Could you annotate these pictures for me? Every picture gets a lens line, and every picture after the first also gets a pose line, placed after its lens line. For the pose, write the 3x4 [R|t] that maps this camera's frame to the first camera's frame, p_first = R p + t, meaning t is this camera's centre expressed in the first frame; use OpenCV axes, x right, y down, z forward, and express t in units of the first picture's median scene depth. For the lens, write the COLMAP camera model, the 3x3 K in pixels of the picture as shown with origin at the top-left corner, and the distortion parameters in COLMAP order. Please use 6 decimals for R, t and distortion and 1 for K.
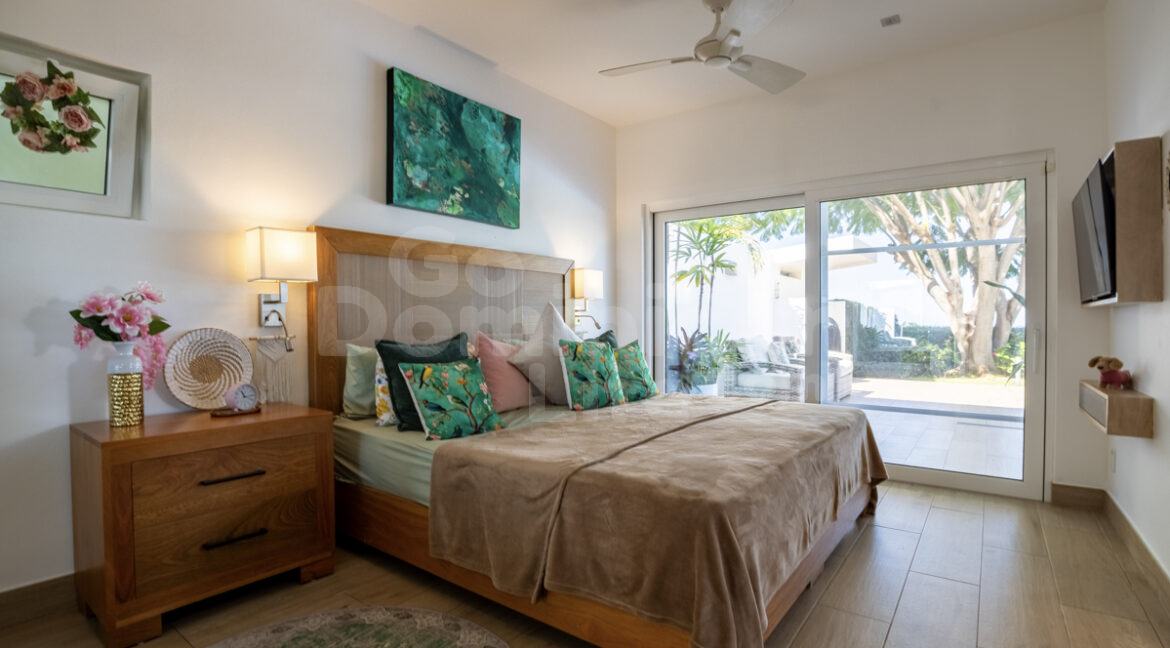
lens RADIAL K [[556.1, 0, 584.3], [0, 556.1, 328.6], [0, 0, 1]] dist [-0.055490, 0.012721]
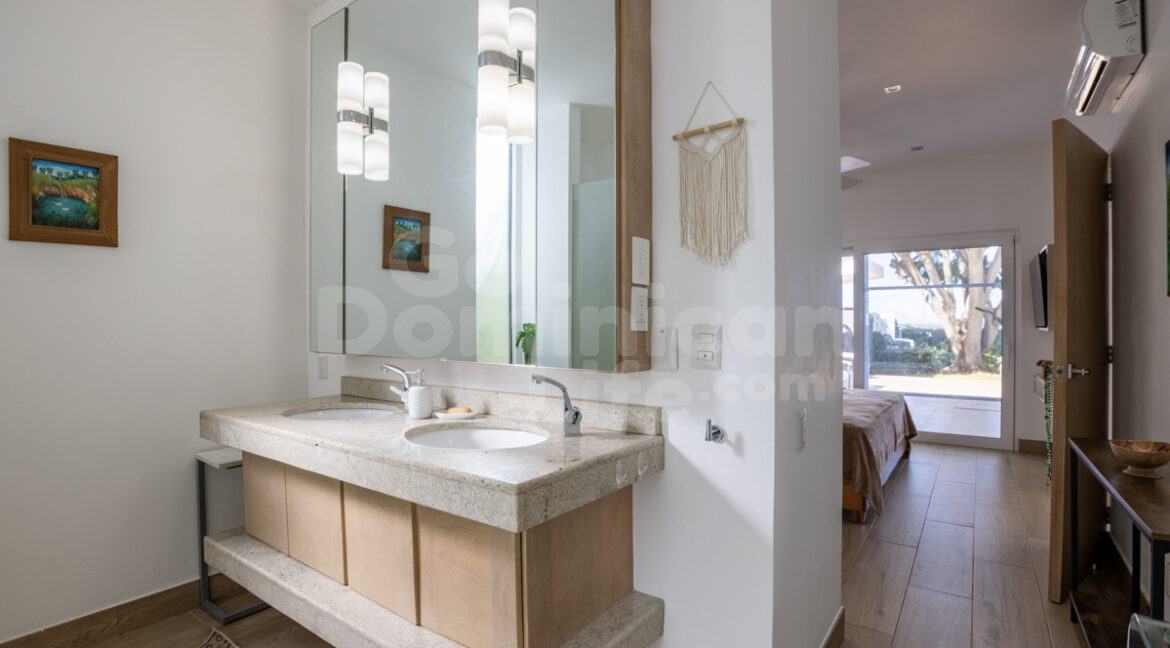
lens RADIAL K [[554.2, 0, 594.6], [0, 554.2, 322.3], [0, 0, 1]] dist [-0.047002, 0.011841]
pose [[0.999617, -0.001889, 0.027616, -0.137296], [0.002169, 0.999946, -0.010140, -0.014035], [-0.027596, 0.010196, 0.999567, -0.182673]]
